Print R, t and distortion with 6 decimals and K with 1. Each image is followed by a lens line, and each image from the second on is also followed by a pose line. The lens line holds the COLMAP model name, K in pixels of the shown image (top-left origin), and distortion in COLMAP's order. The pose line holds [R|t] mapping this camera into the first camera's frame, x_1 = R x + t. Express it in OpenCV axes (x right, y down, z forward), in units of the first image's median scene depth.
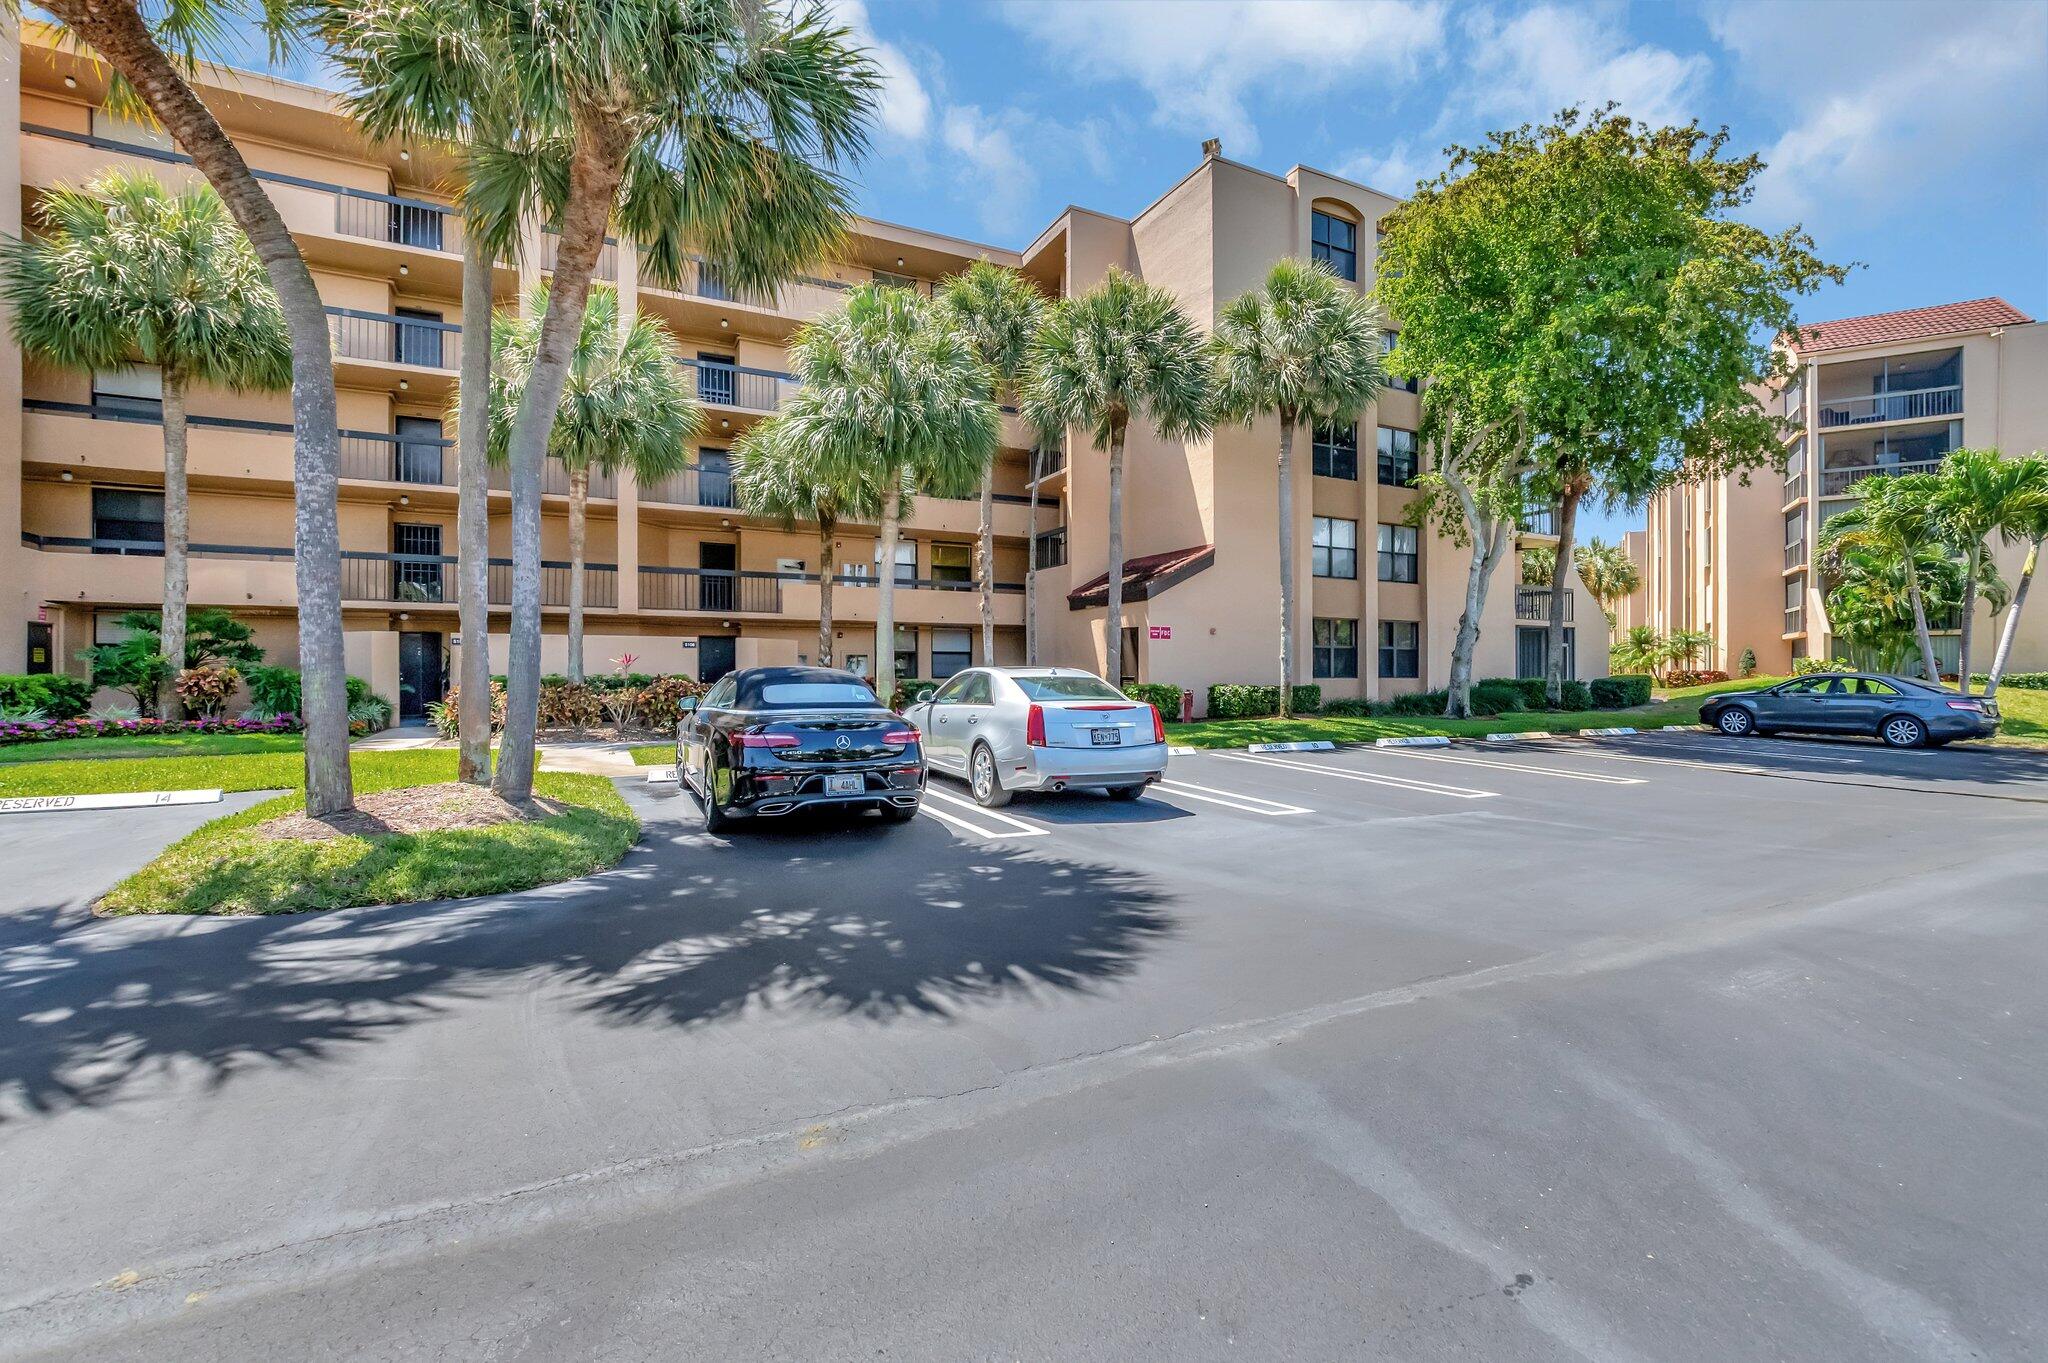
lens RADIAL K [[895.6, 0, 1024.5], [0, 895.6, 672.8], [0, 0, 1]] dist [0.020618, -0.000156]
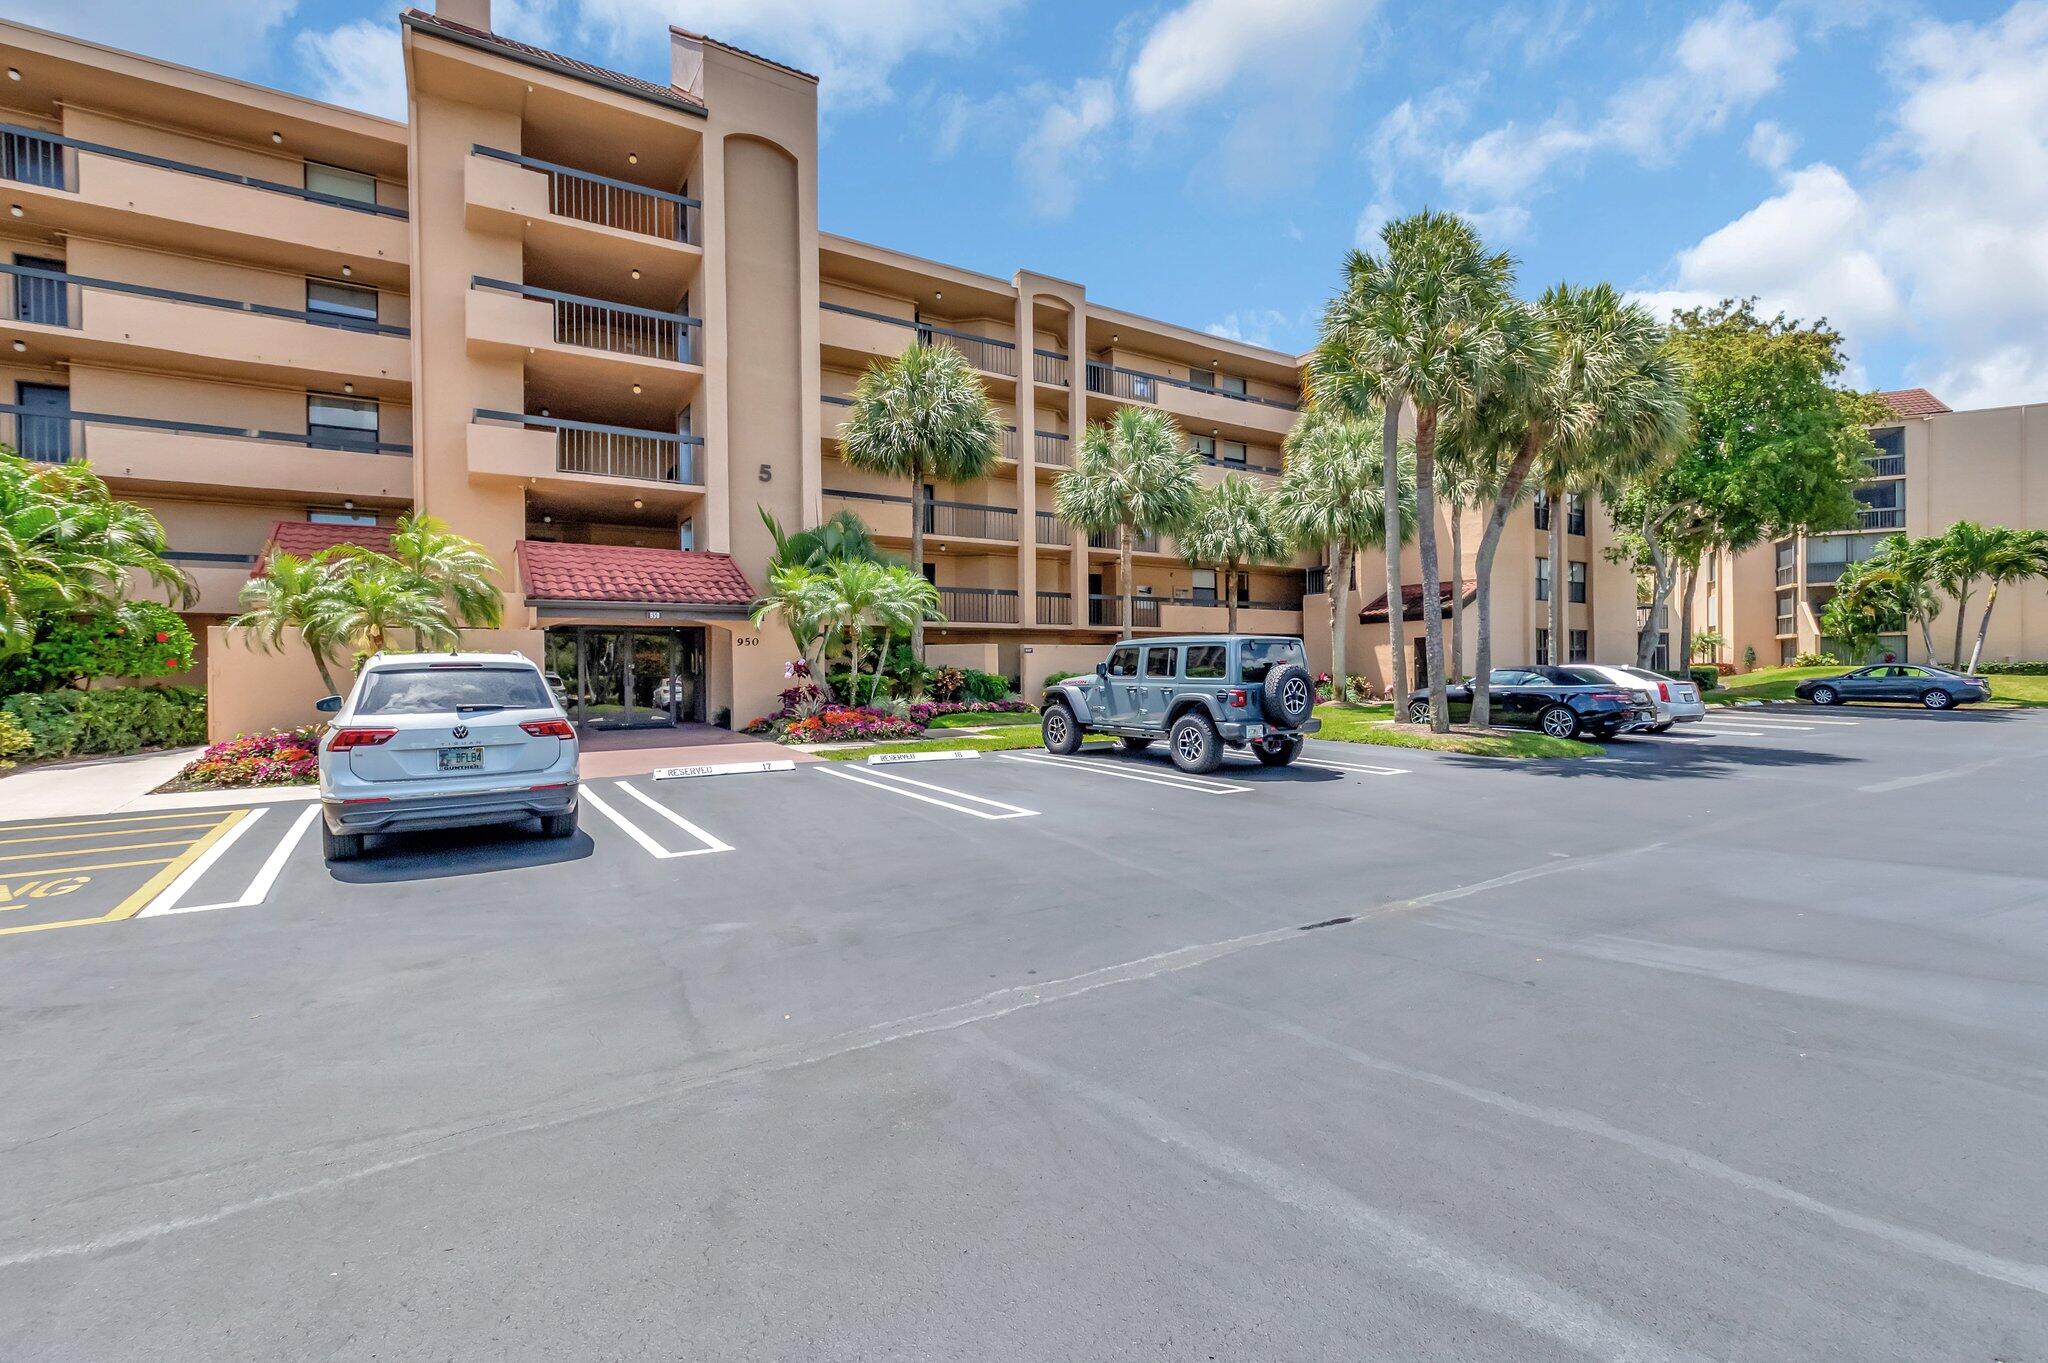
lens RADIAL K [[911.7, 0, 1034.9], [0, 911.7, 676.7], [0, 0, 1]] dist [-0.001042, -0.000540]
pose [[0.996106, -0.010184, 0.087578, -0.516784], [0.009993, 0.999947, 0.002617, 0.002567], [-0.087600, -0.001732, 0.996154, -0.316166]]
